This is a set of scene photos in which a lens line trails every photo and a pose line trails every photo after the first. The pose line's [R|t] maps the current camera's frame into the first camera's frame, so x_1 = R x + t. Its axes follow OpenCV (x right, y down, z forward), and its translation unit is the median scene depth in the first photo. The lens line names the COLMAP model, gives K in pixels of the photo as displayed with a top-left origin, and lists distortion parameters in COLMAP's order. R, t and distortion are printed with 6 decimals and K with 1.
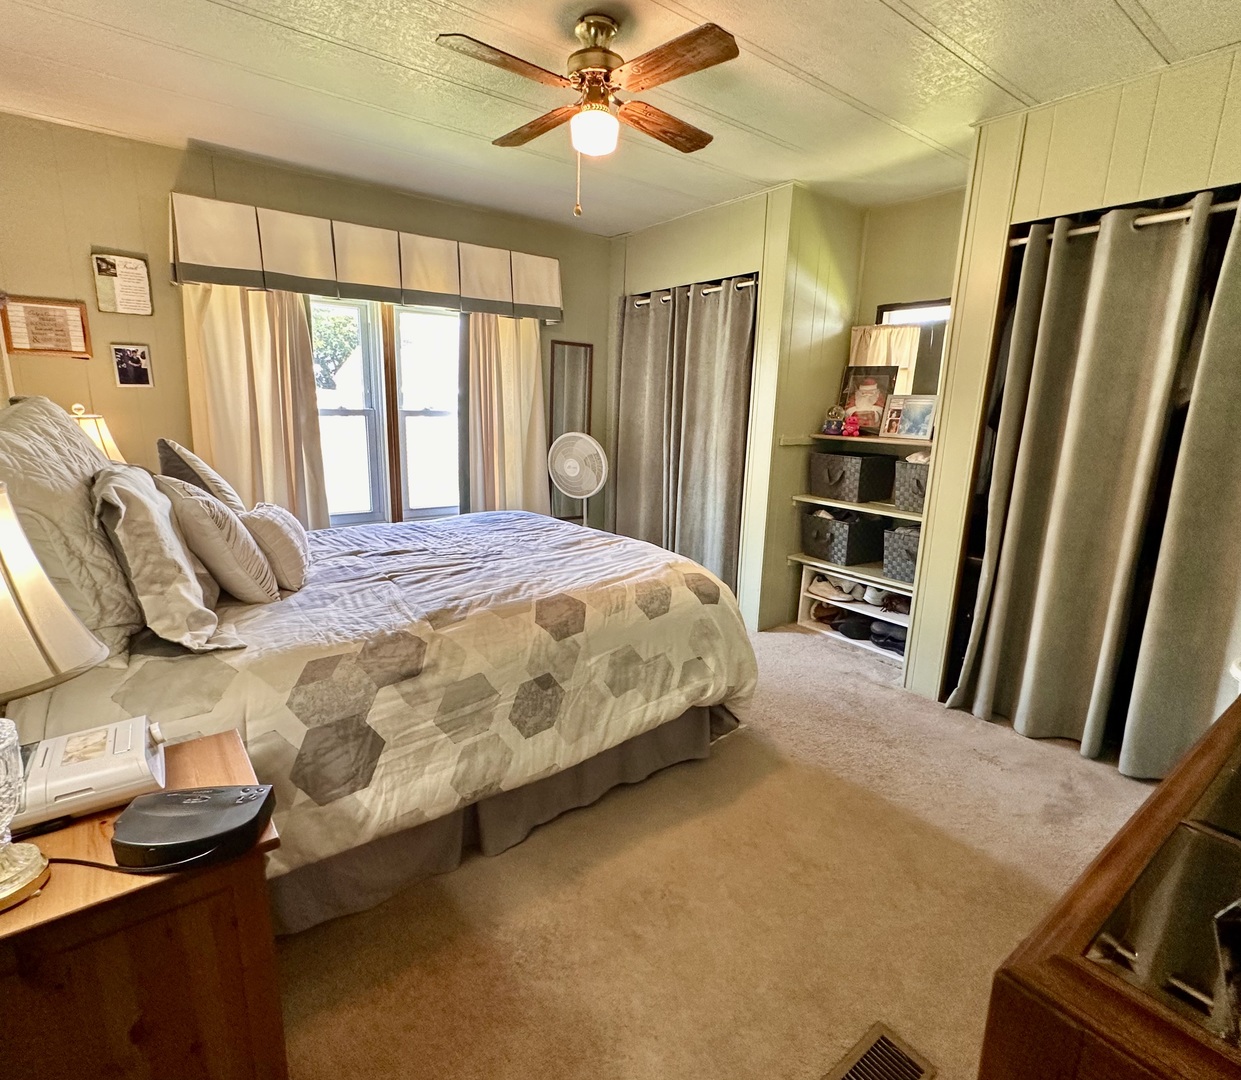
lens RADIAL K [[631.0, 0, 620.5], [0, 631.0, 540.0], [0, 0, 1]] dist [-0.000128, 0.000020]
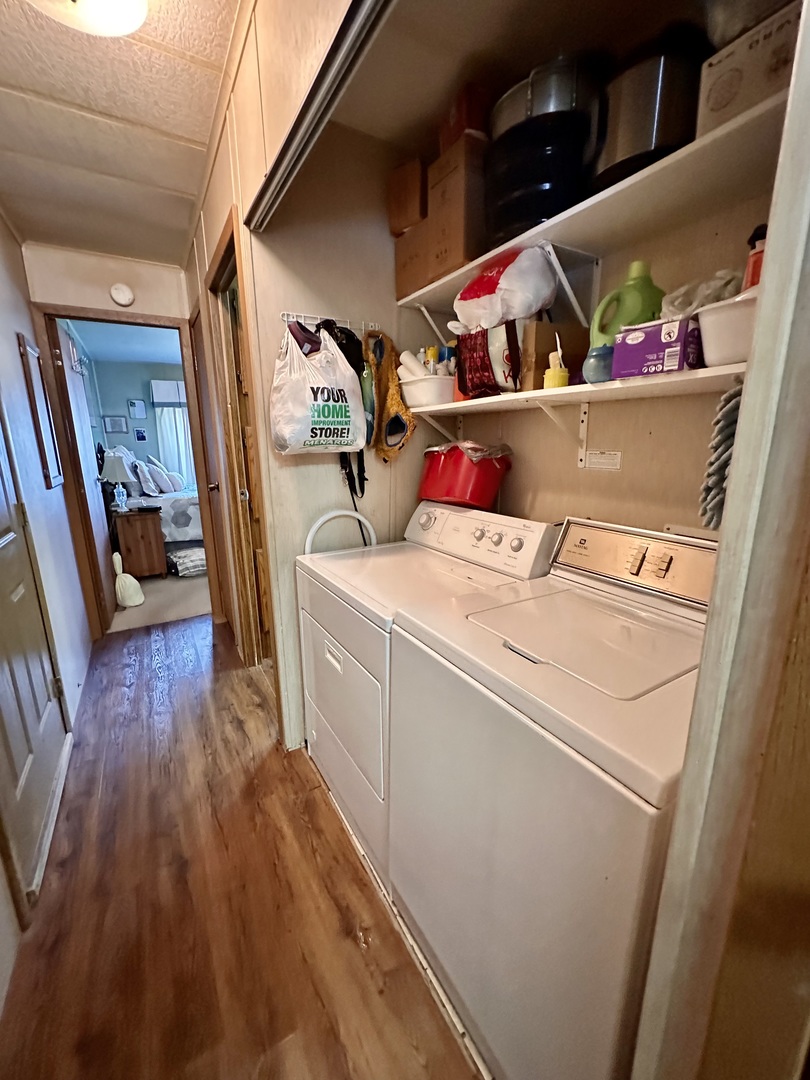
lens RADIAL K [[430.7, 0, 405.0], [0, 430.7, 540.0], [0, 0, 1]] dist [-0.002834, 0.000099]
pose [[0.993189, -0.009684, -0.116110, 0.805162], [0.011327, 0.999845, 0.013503, 0.240632], [0.115961, -0.014727, 0.993145, -1.018823]]
